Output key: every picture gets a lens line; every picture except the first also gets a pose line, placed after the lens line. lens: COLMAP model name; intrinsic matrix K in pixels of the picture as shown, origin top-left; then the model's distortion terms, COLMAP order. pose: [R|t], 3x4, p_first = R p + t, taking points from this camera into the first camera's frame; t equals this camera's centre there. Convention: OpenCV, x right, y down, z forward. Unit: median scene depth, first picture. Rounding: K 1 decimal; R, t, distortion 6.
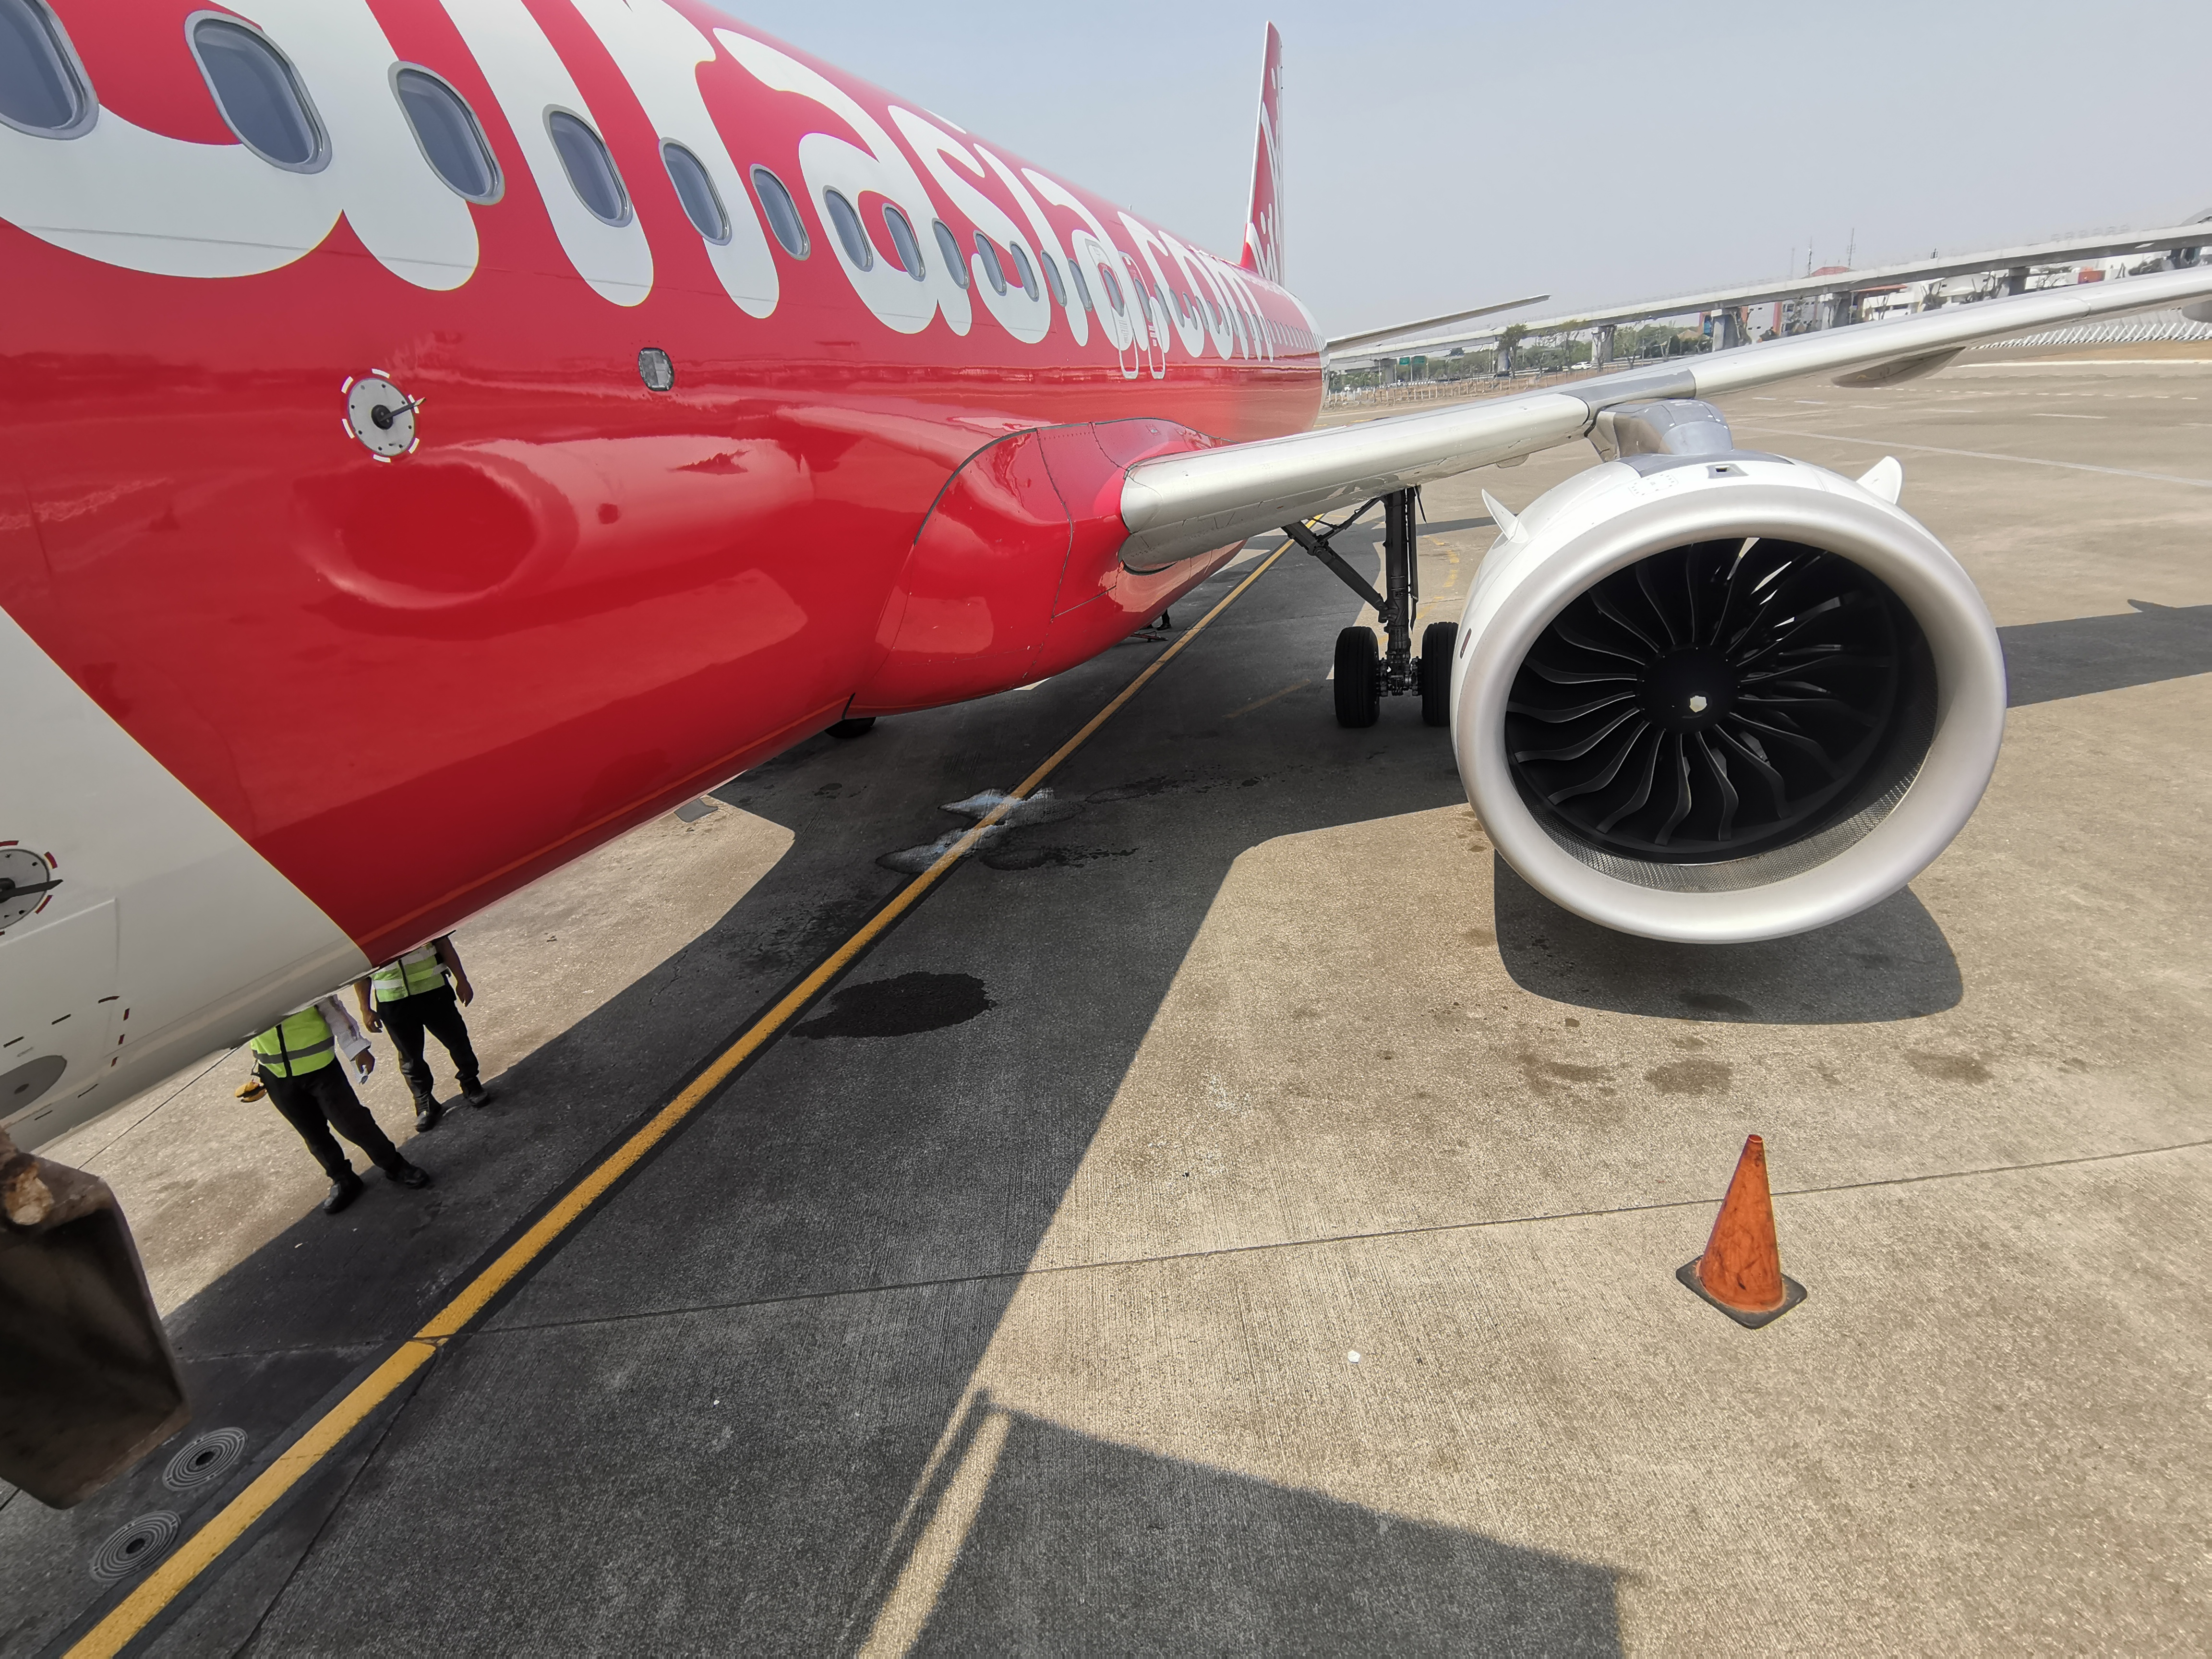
lens RADIAL K [[1061.4, 0, 1099.4], [0, 1061.4, 810.6], [0, 0, 1]] dist [0.028055, -0.029391]
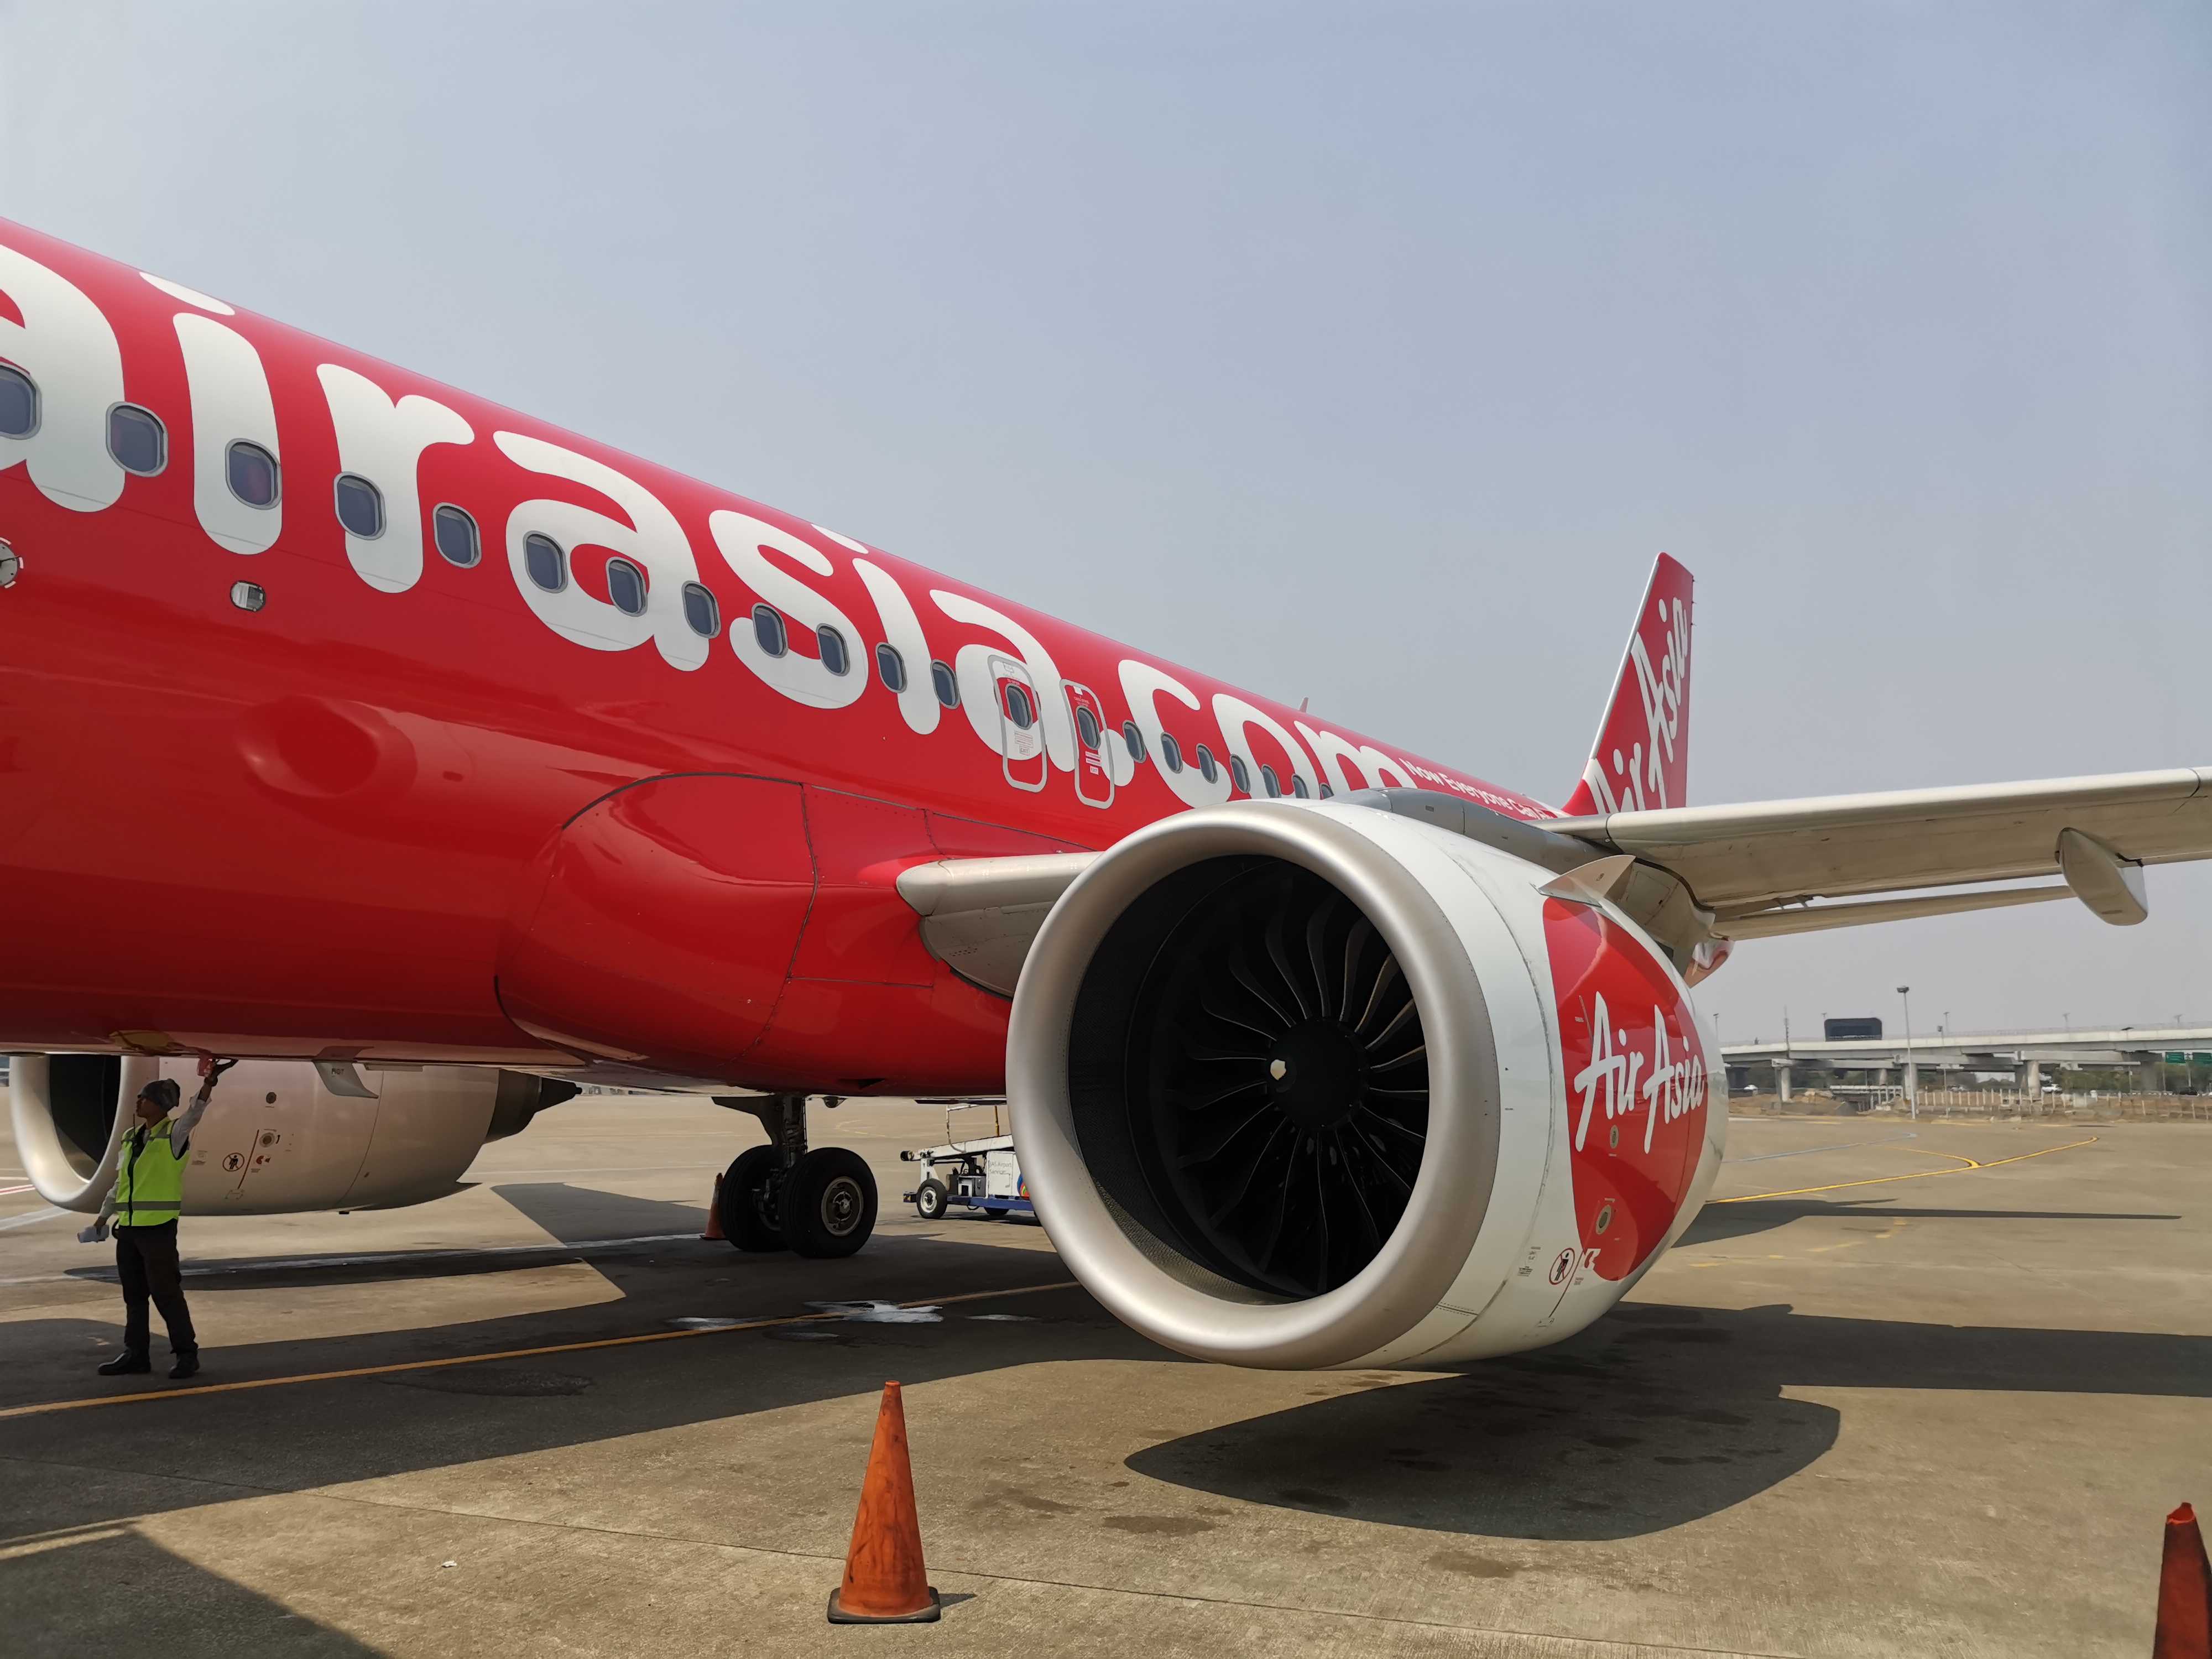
lens RADIAL K [[1654.8, 0, 1084.2], [0, 1654.8, 830.2], [0, 0, 1]] dist [-0.003932, -0.051356]
pose [[0.935733, 0.071270, -0.345434, 0.898315], [-0.225895, 0.873249, -0.431750, 0.347376], [0.270879, 0.482034, 0.833227, -0.217585]]
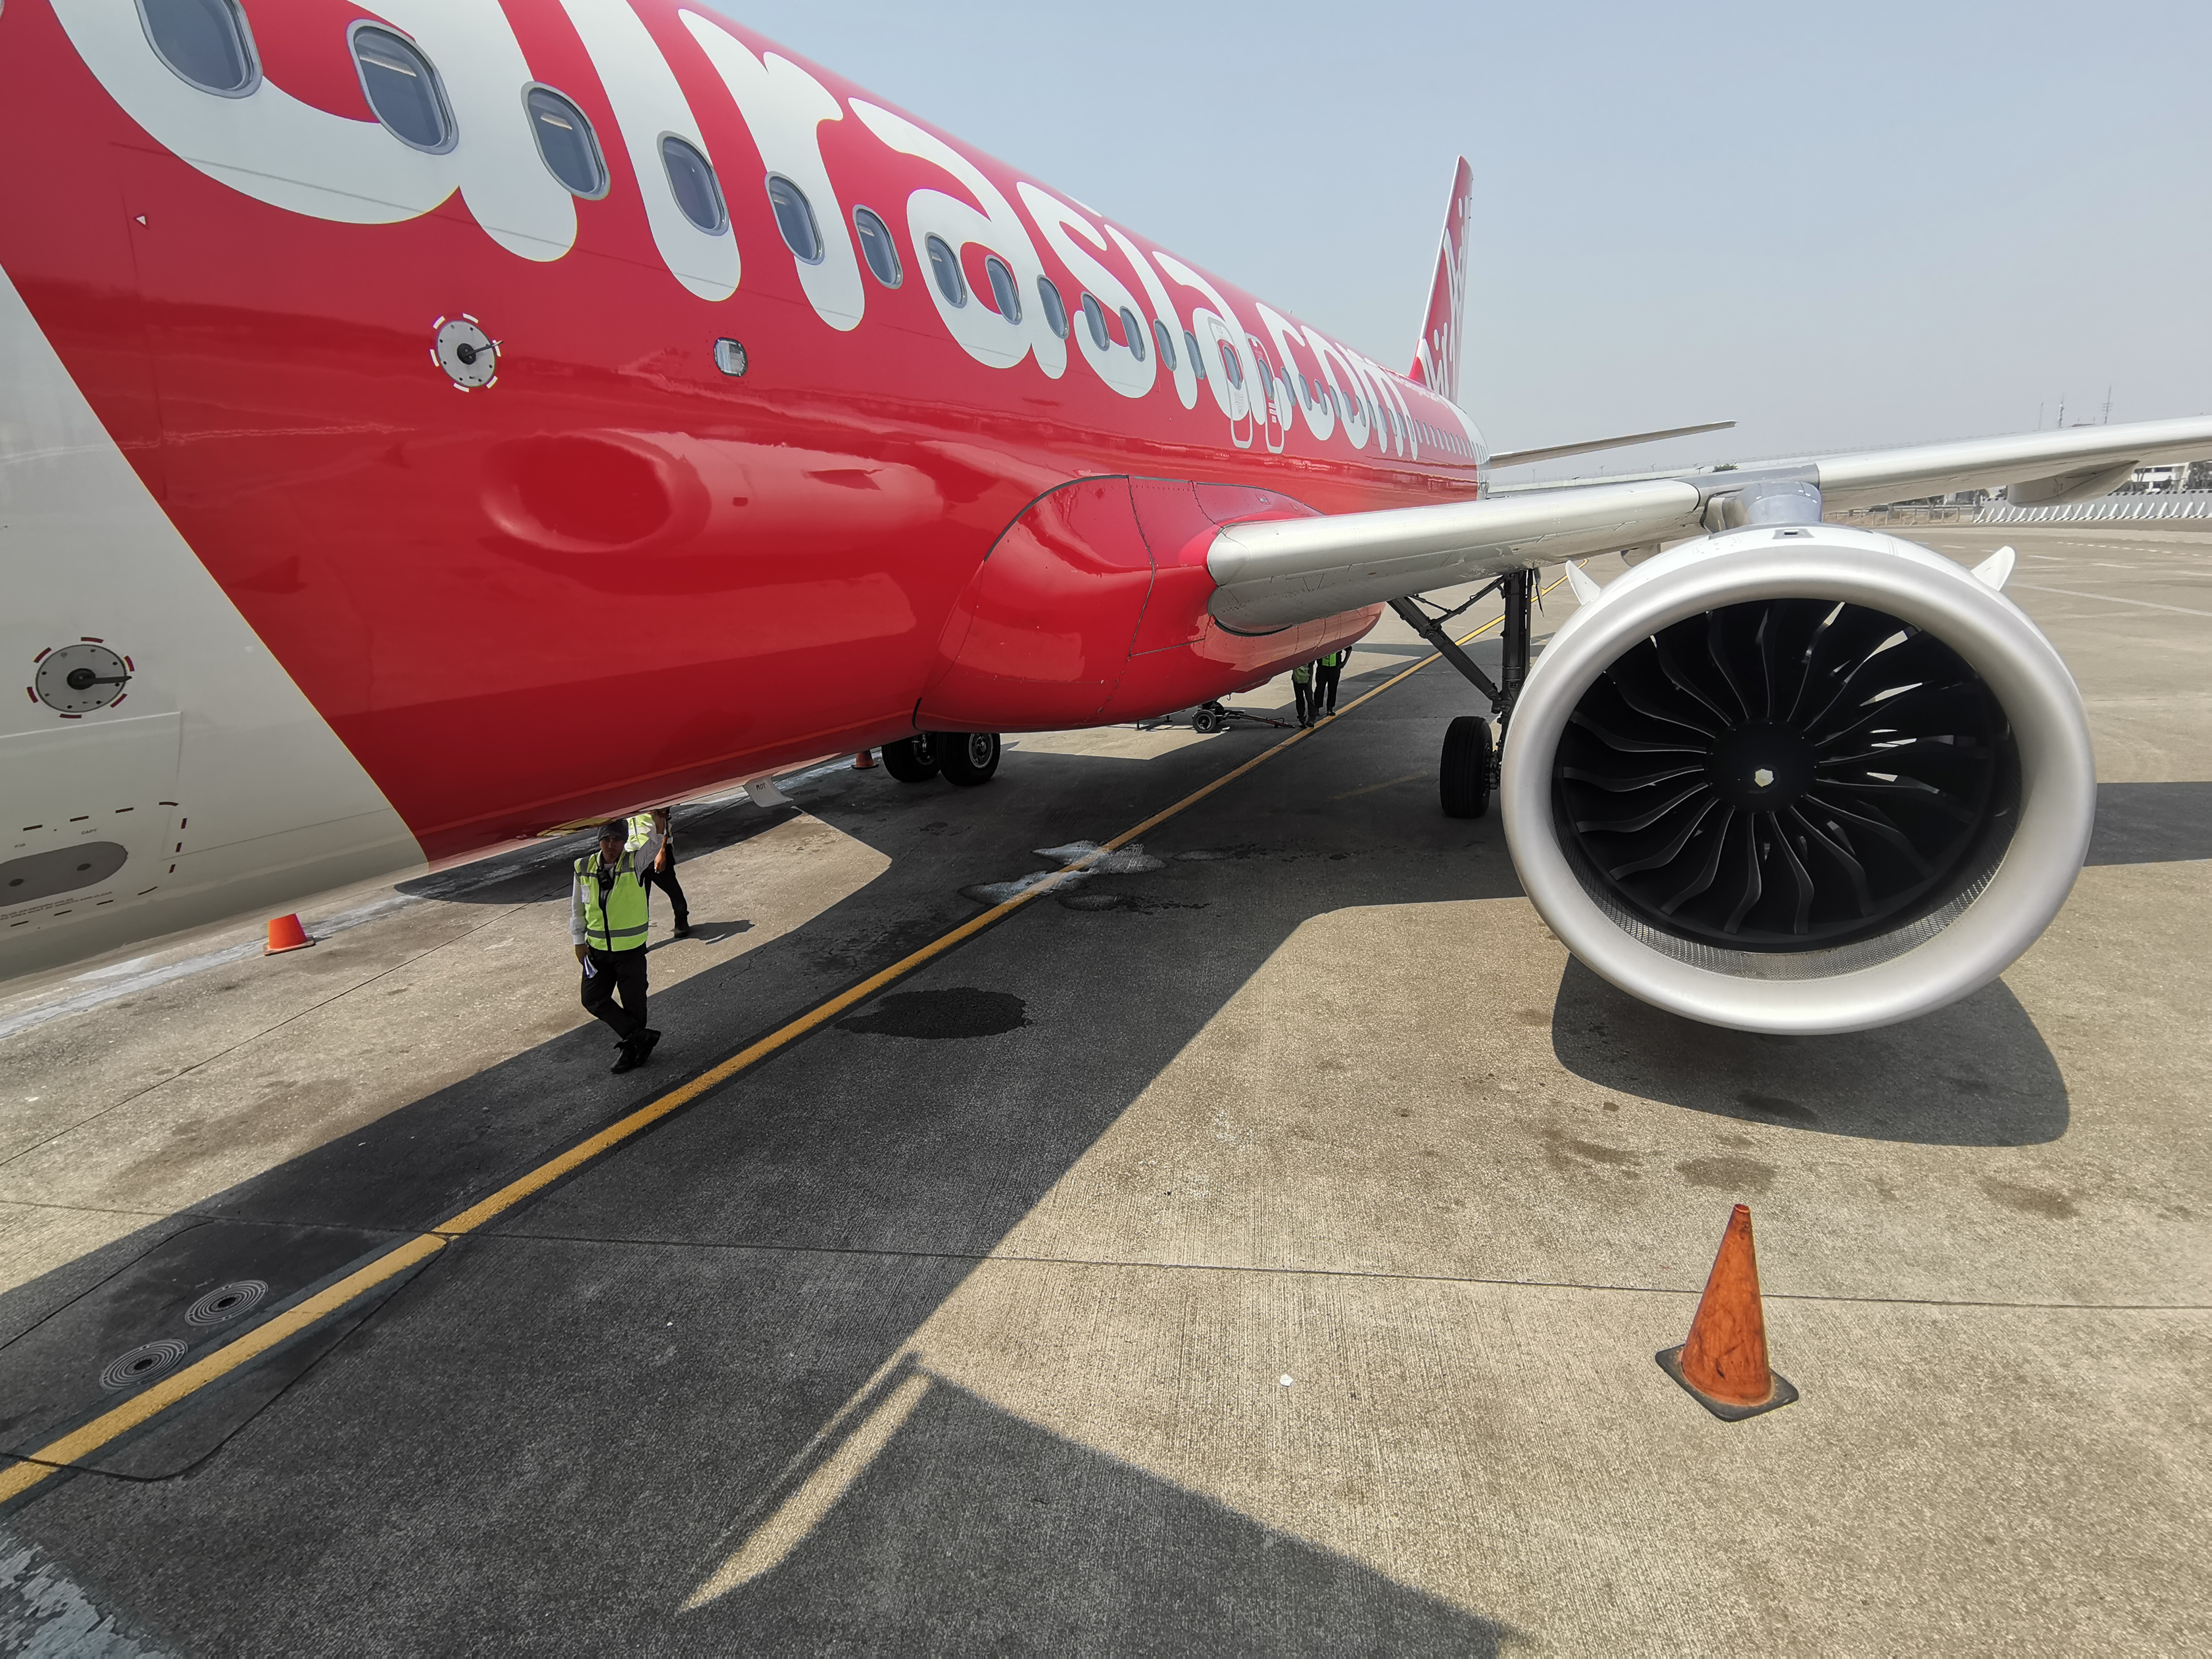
lens RADIAL K [[1060.2, 0, 1101.9], [0, 1060.2, 810.8], [0, 0, 1]] dist [0.030881, -0.030256]
pose [[0.984772, 0.098467, -0.143277, 0.125890], [-0.111425, 0.990096, -0.085403, 0.080868], [0.133449, 0.100067, 0.985991, -0.016155]]
